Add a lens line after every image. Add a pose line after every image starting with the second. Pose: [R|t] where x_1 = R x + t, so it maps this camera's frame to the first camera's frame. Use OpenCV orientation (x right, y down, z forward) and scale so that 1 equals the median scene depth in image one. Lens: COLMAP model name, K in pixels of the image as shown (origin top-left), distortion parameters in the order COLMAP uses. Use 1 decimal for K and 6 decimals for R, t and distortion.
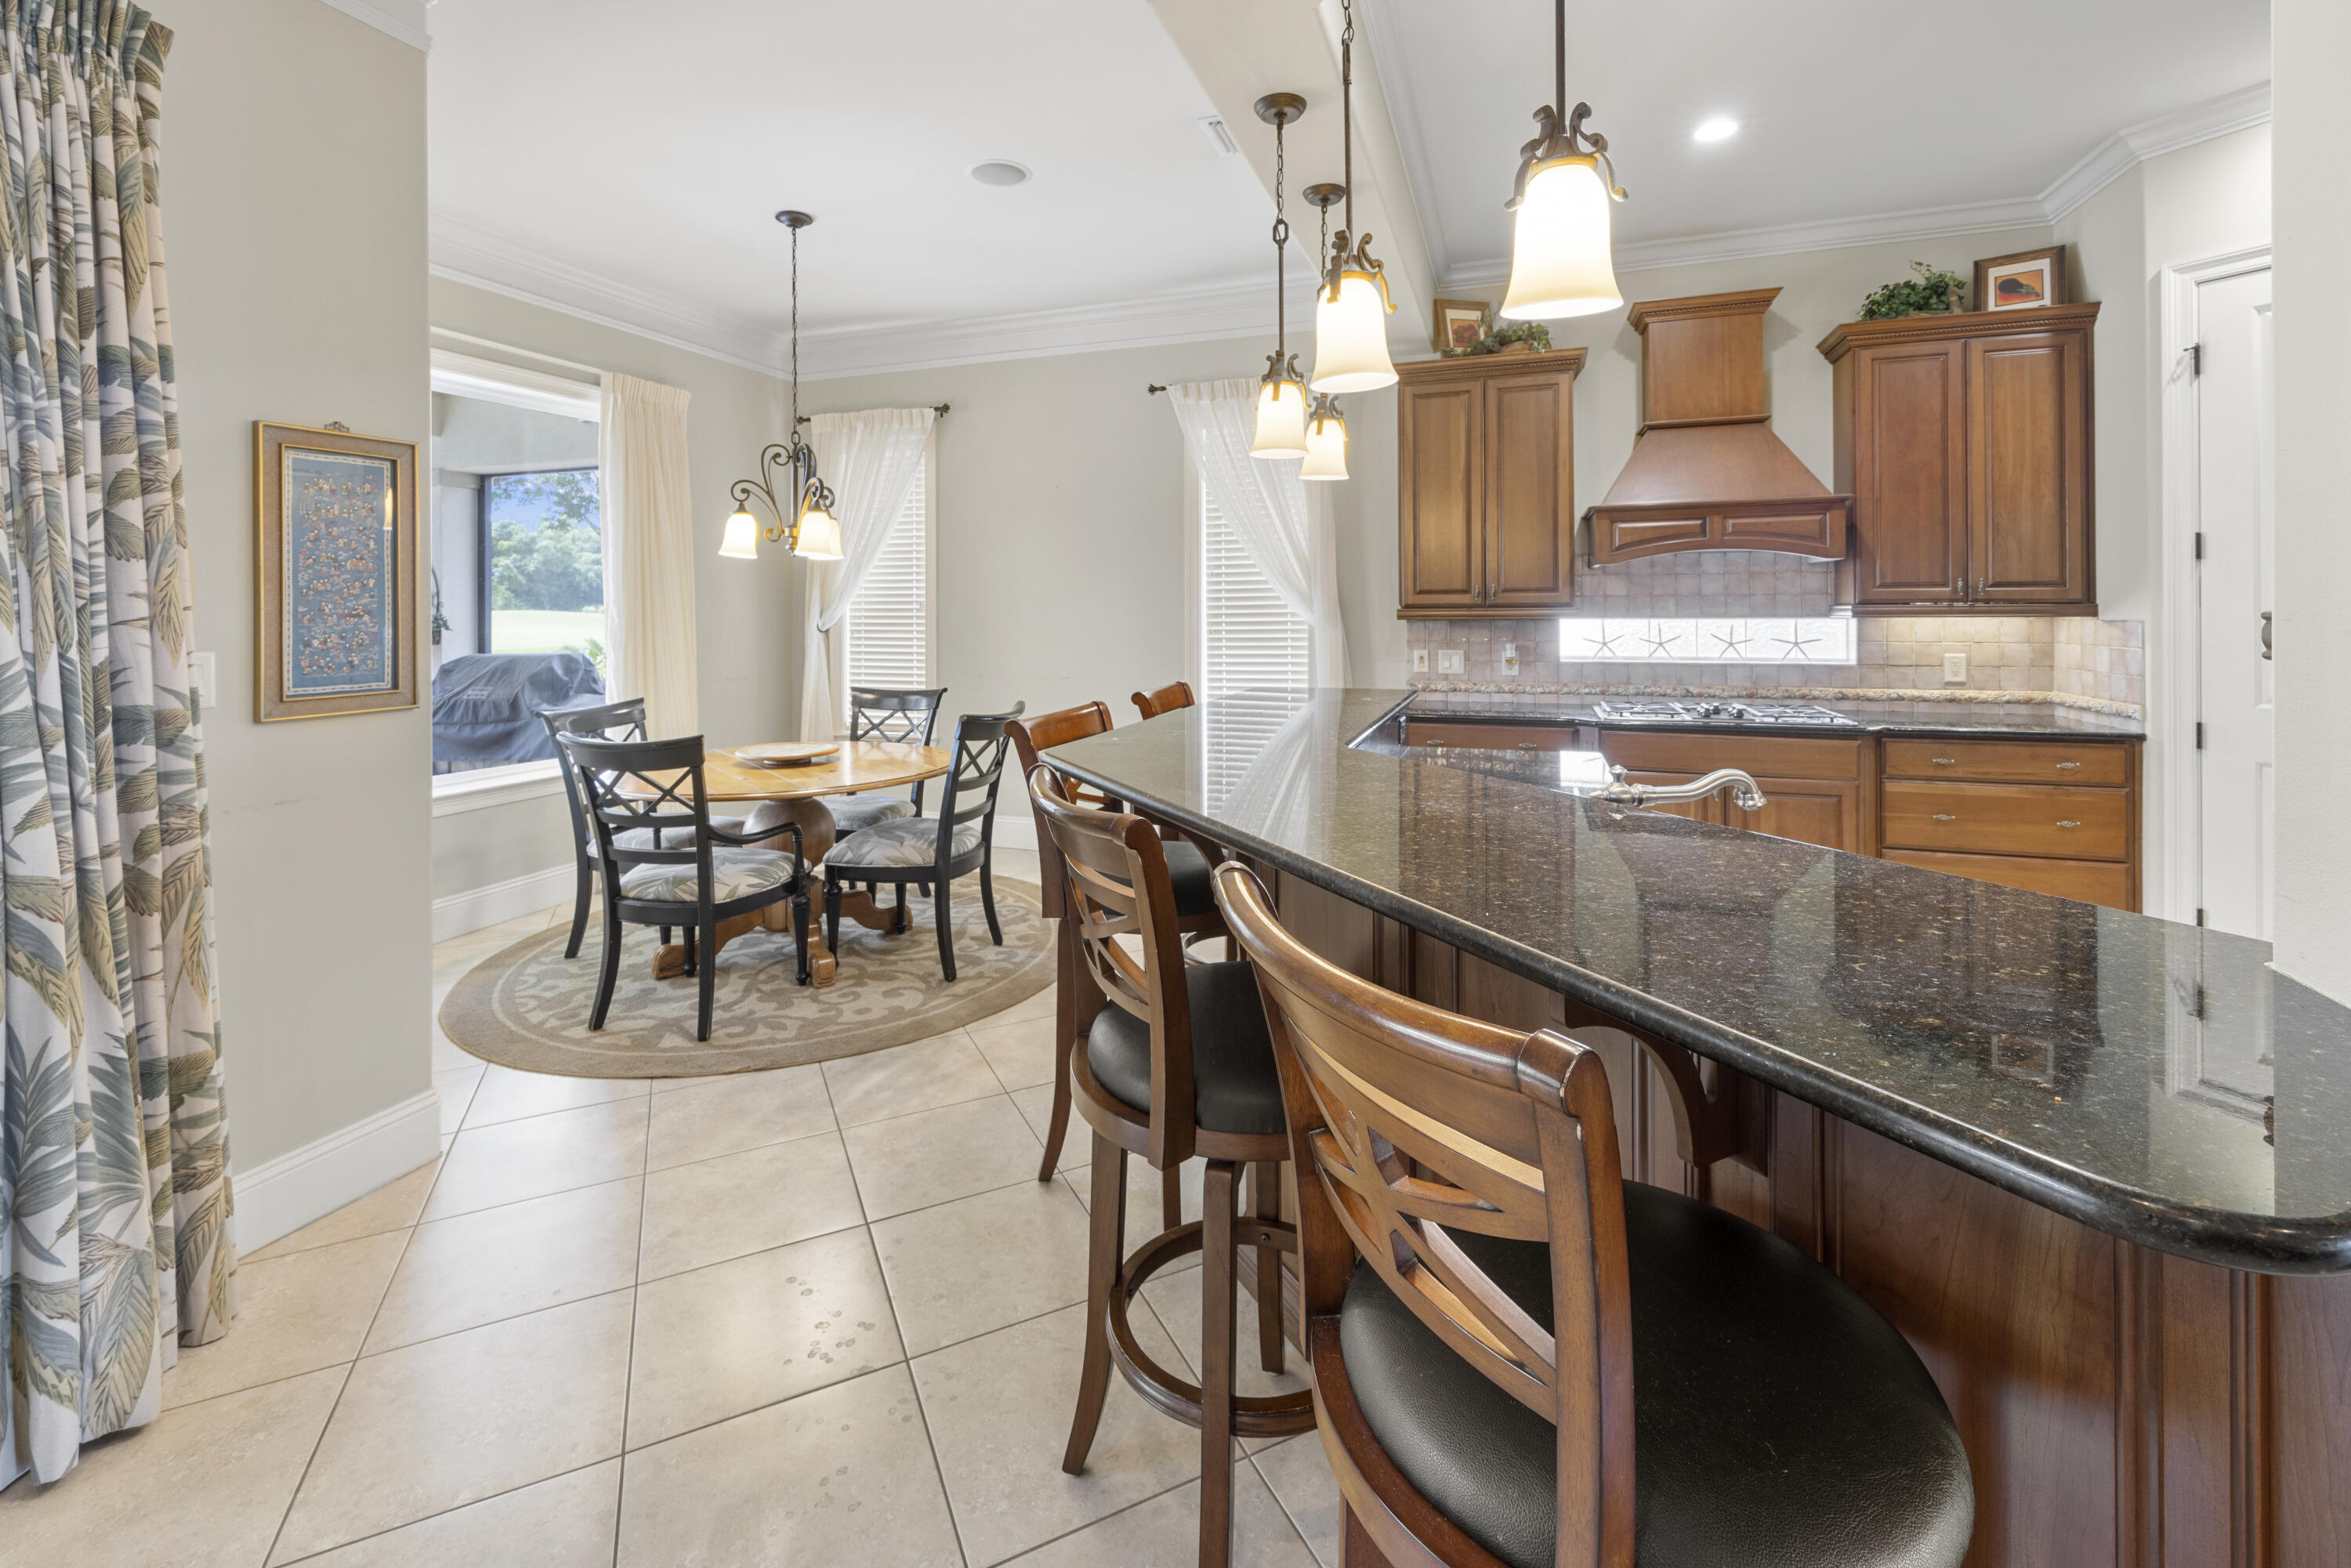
lens RADIAL K [[968.4, 0, 1180.0], [0, 968.4, 619.0], [0, 0, 1]] dist [-0.000755, 0.001839]
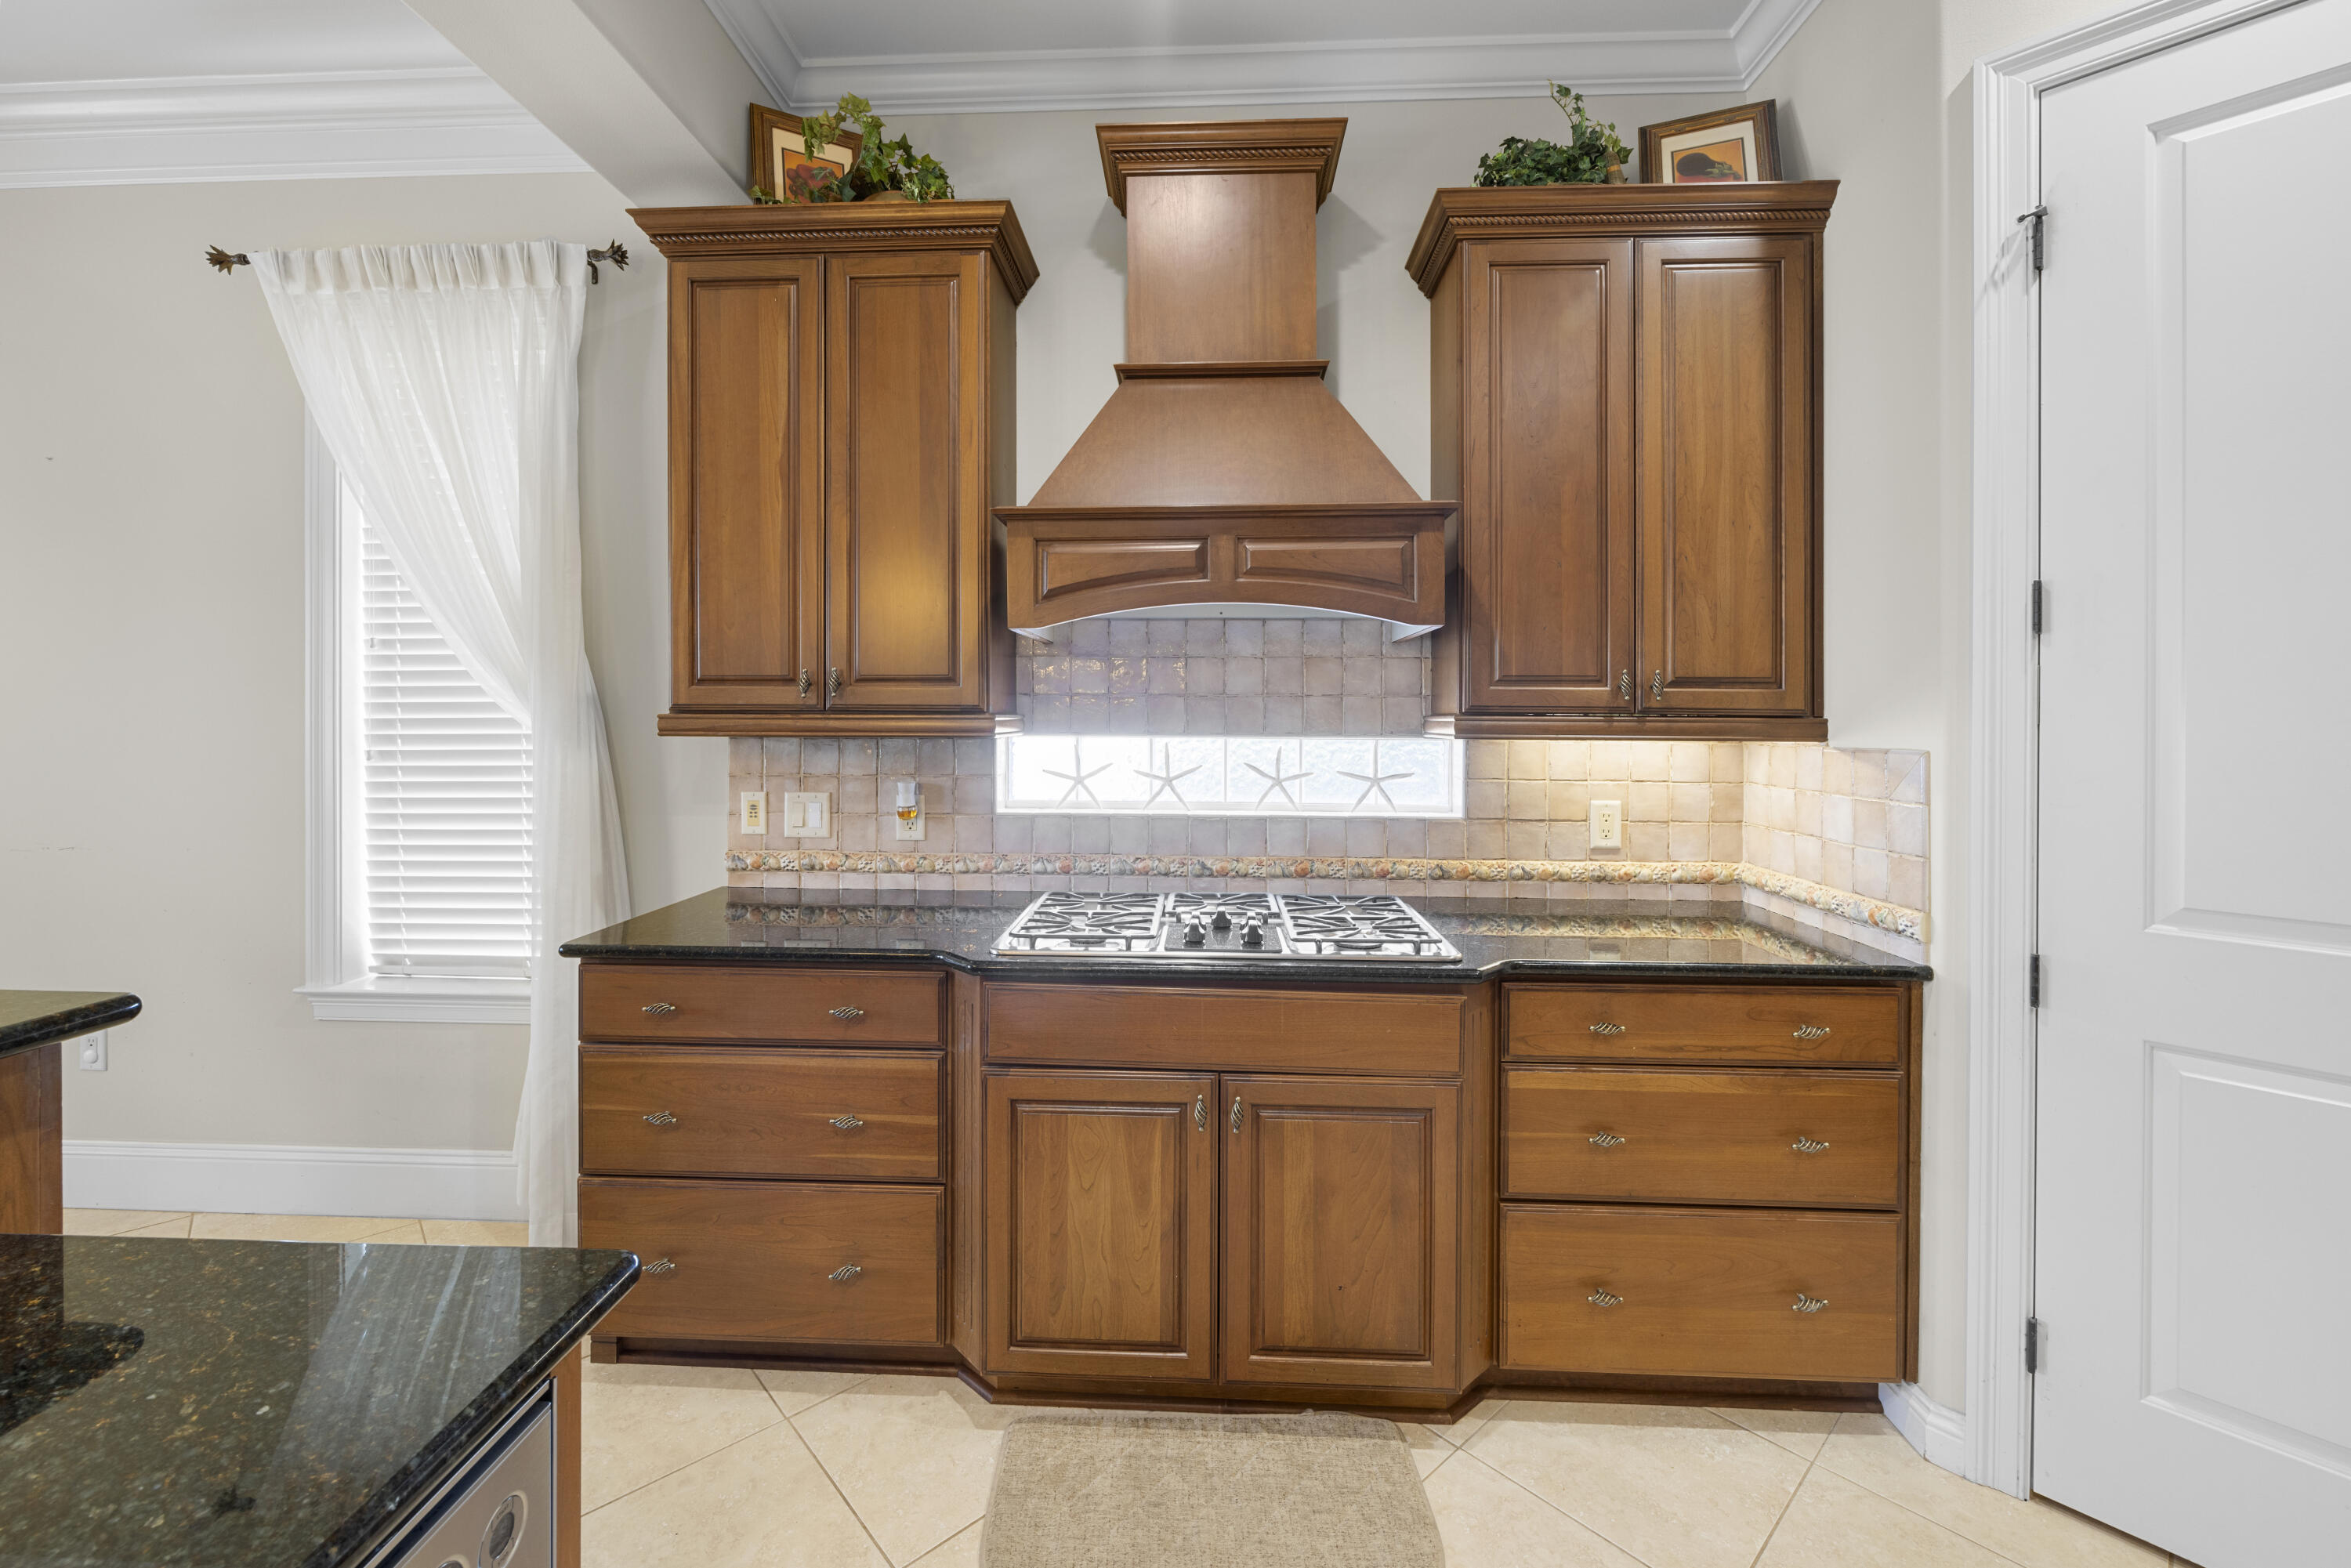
lens RADIAL K [[968.4, 0, 1165.8], [0, 968.4, 714.4], [0, 0, 1]] dist [-0.000755, 0.001839]
pose [[0.954801, 0.010321, 0.297068, 0.374672], [-0.008154, 0.999930, -0.008533, -0.009410], [-0.297135, 0.005725, 0.954818, 0.525754]]
